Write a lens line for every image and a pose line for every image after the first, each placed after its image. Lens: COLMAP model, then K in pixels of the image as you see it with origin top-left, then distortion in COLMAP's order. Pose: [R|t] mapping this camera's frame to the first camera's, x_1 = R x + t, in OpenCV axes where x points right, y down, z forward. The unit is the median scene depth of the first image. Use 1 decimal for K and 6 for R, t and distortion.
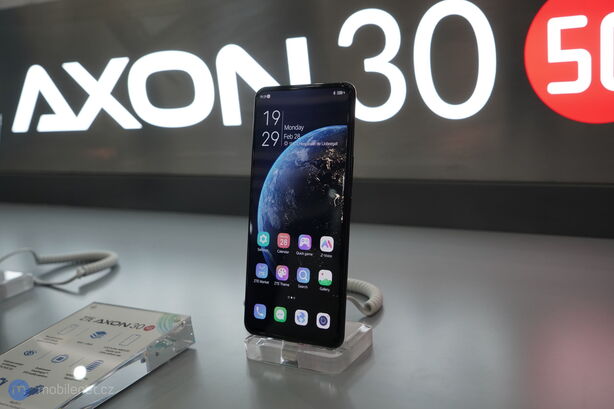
lens RADIAL K [[671.0, 0, 307.0], [0, 671.0, 204.5], [0, 0, 1]] dist [-0.002384, -0.008222]
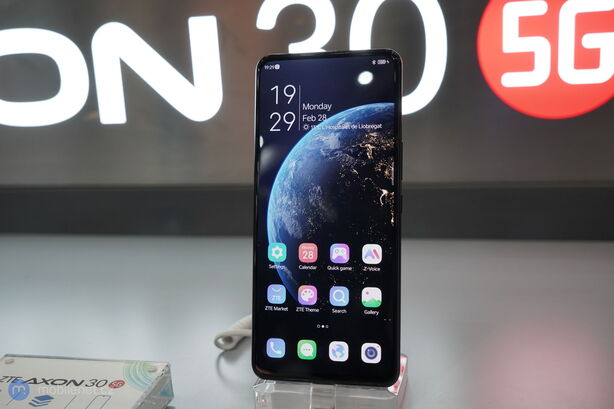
lens RADIAL K [[725.2, 0, 307.0], [0, 725.2, 204.5], [0, 0, 1]] dist [-0.009781, 0.025284]
pose [[0.957730, -0.023972, 0.286669, -0.273689], [0.033068, 0.999090, -0.026931, 0.020807], [-0.285762, 0.035272, 0.957651, 0.203440]]
